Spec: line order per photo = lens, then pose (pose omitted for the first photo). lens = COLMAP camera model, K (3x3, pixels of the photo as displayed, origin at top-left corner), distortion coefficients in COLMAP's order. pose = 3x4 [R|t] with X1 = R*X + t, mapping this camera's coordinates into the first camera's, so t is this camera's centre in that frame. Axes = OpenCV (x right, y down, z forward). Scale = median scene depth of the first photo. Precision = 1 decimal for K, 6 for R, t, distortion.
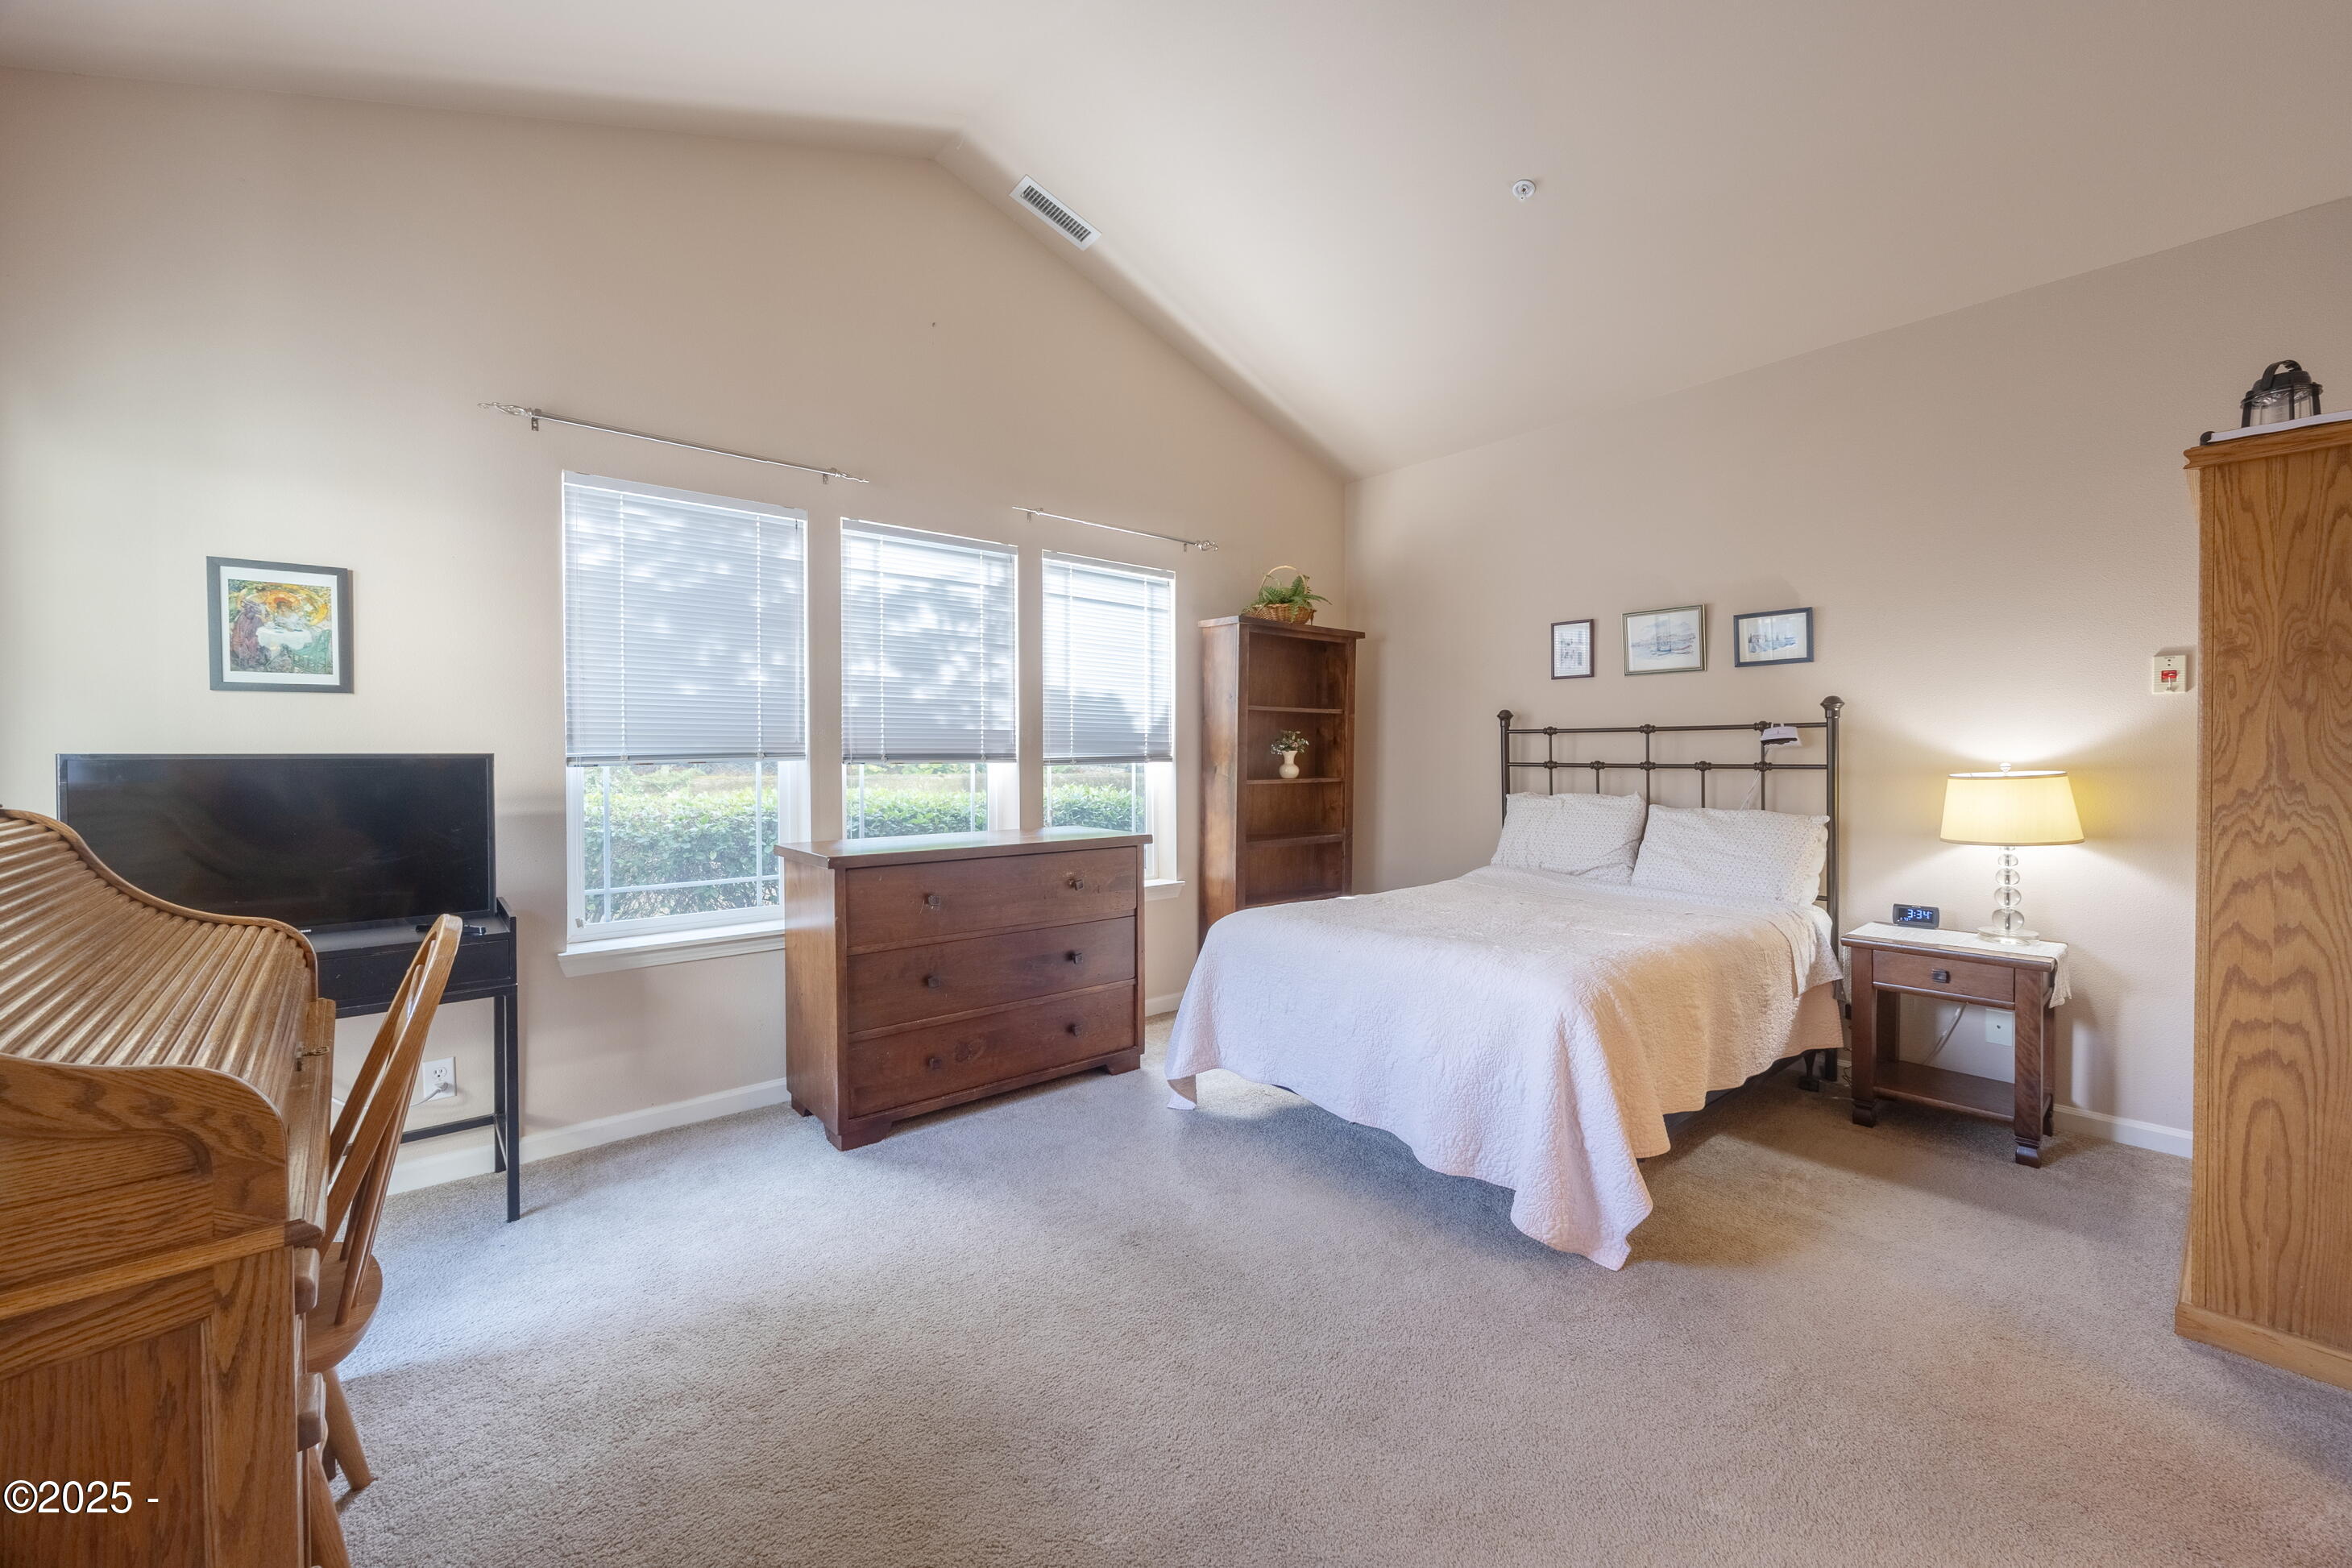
lens RADIAL K [[949.5, 0, 1173.5], [0, 949.5, 782.8], [0, 0, 1]] dist [0.003457, -0.000493]
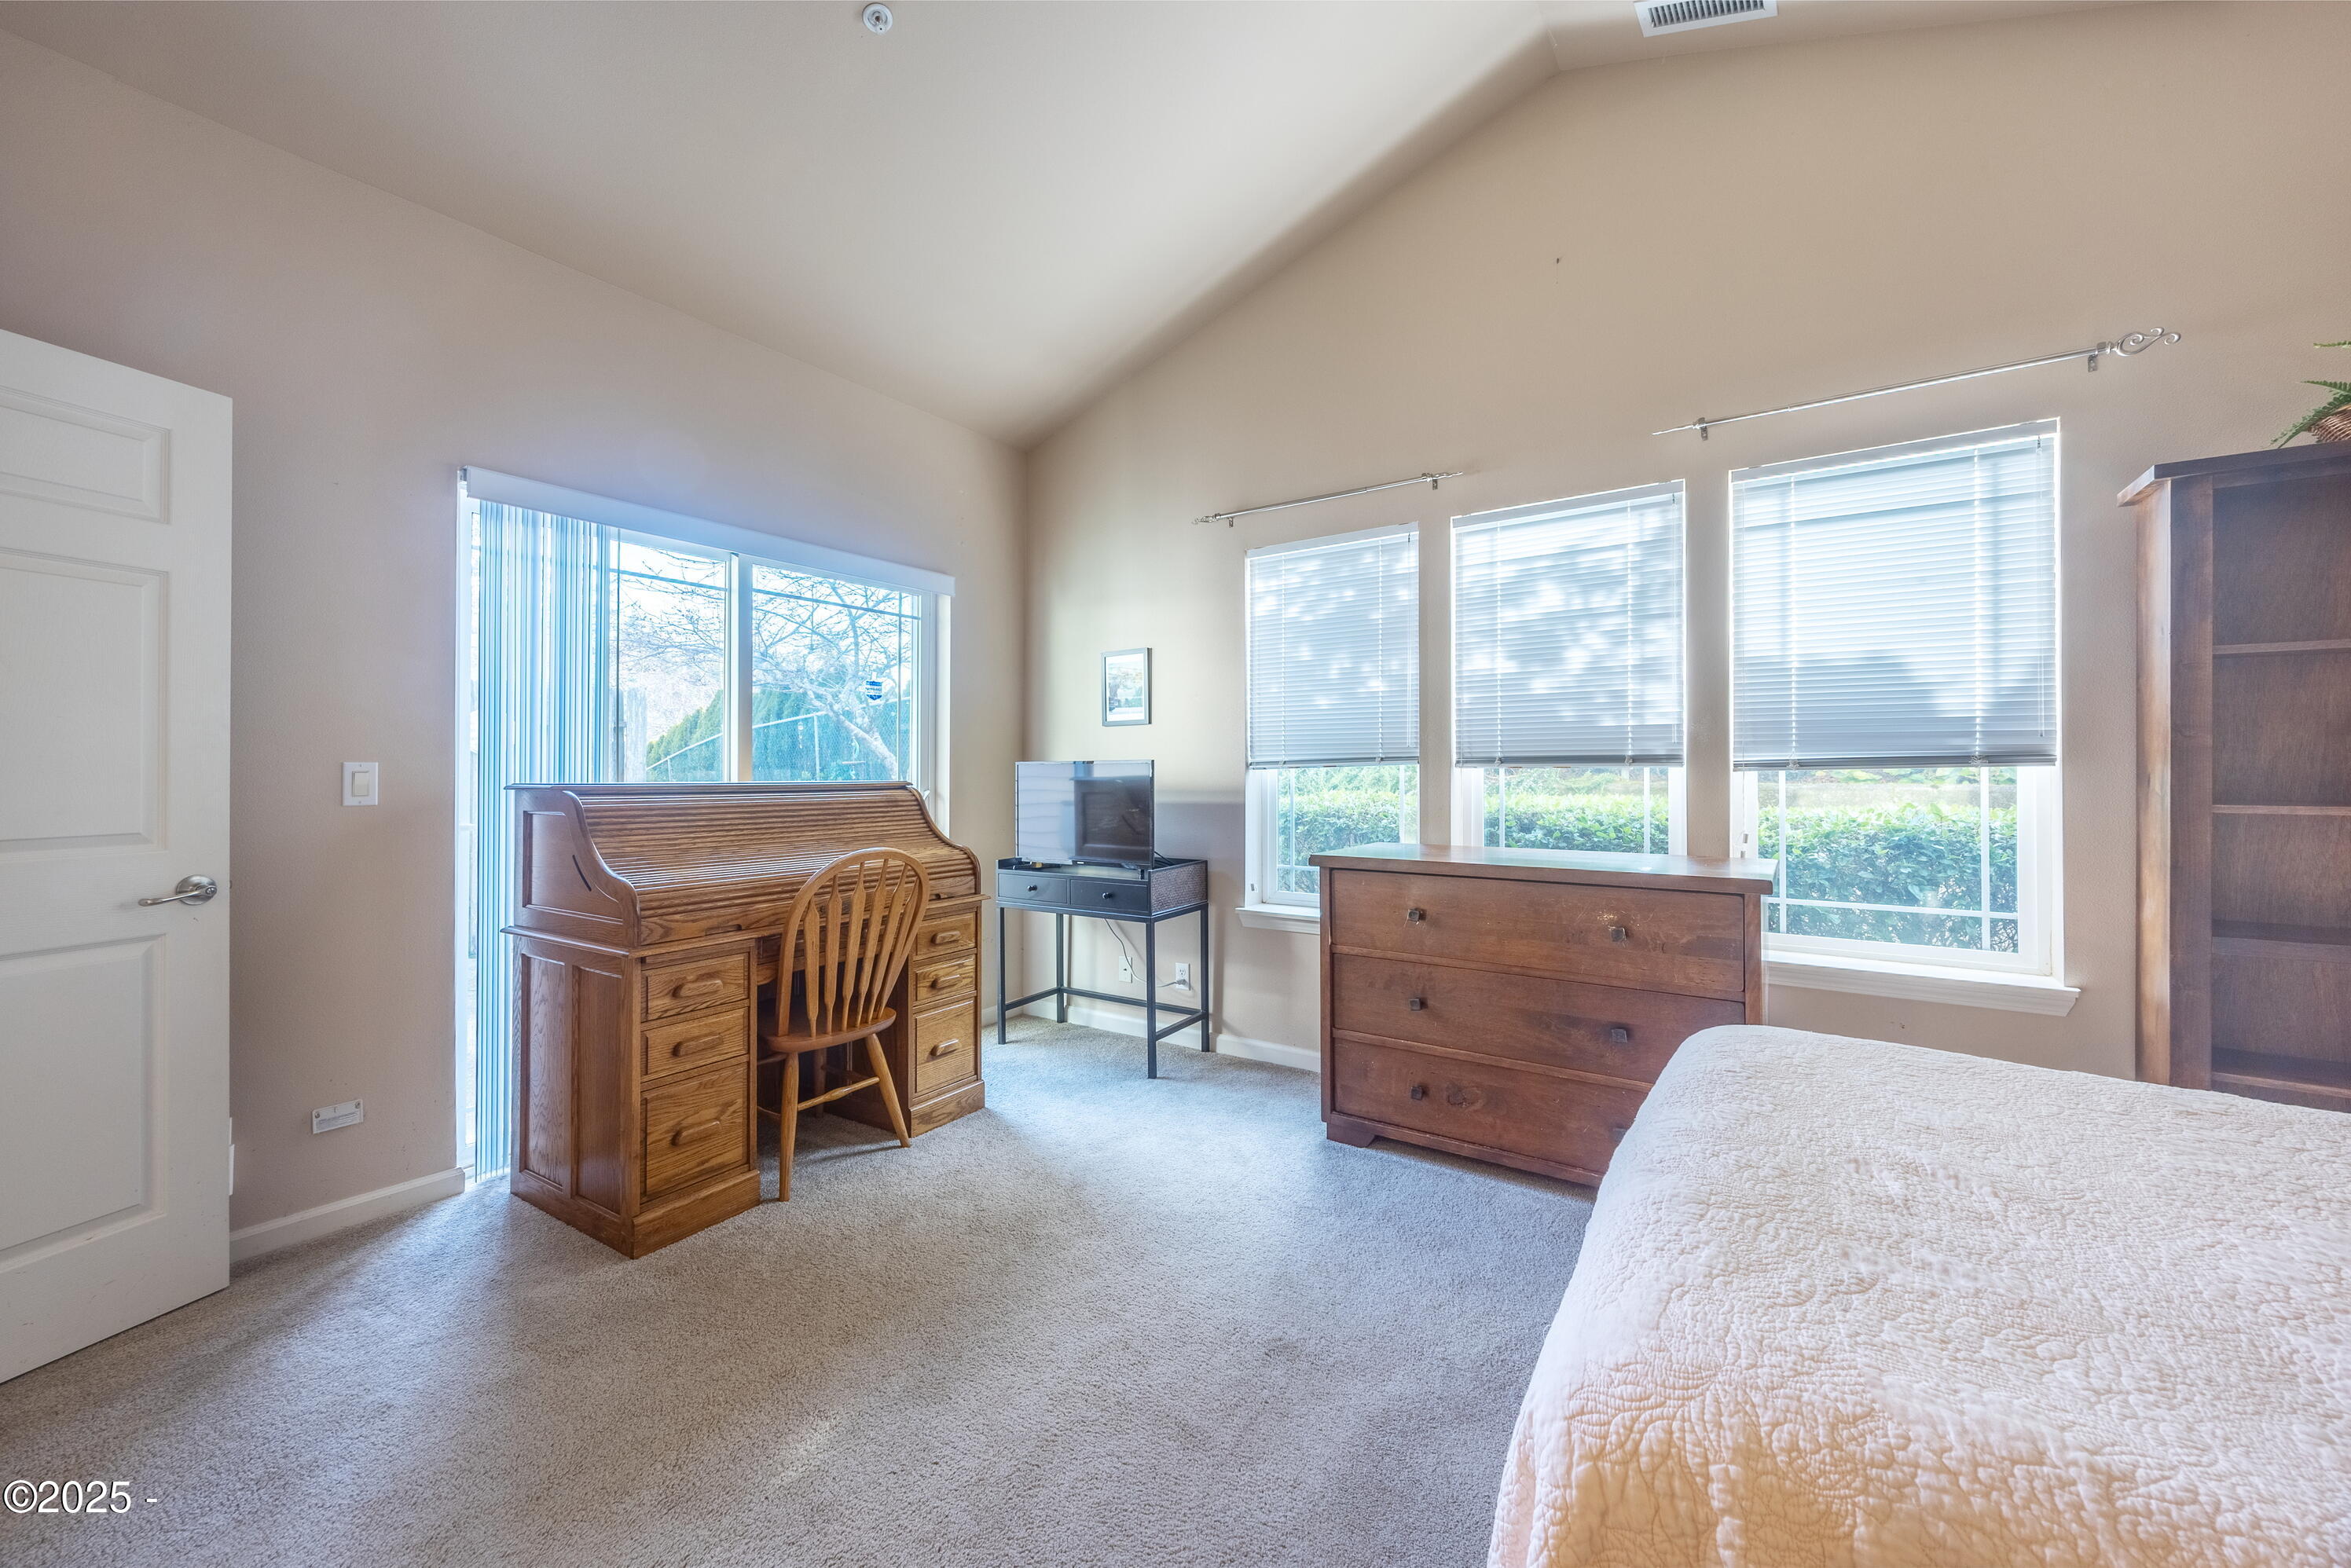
lens RADIAL K [[894.3, 0, 1165.5], [0, 894.3, 764.9], [0, 0, 1]] dist [-0.000038, -0.000099]
pose [[0.257059, -0.001452, -0.966395, 0.448979], [-0.025928, 0.999629, -0.008399, -0.005944], [0.966048, 0.027216, 0.256926, 0.465249]]
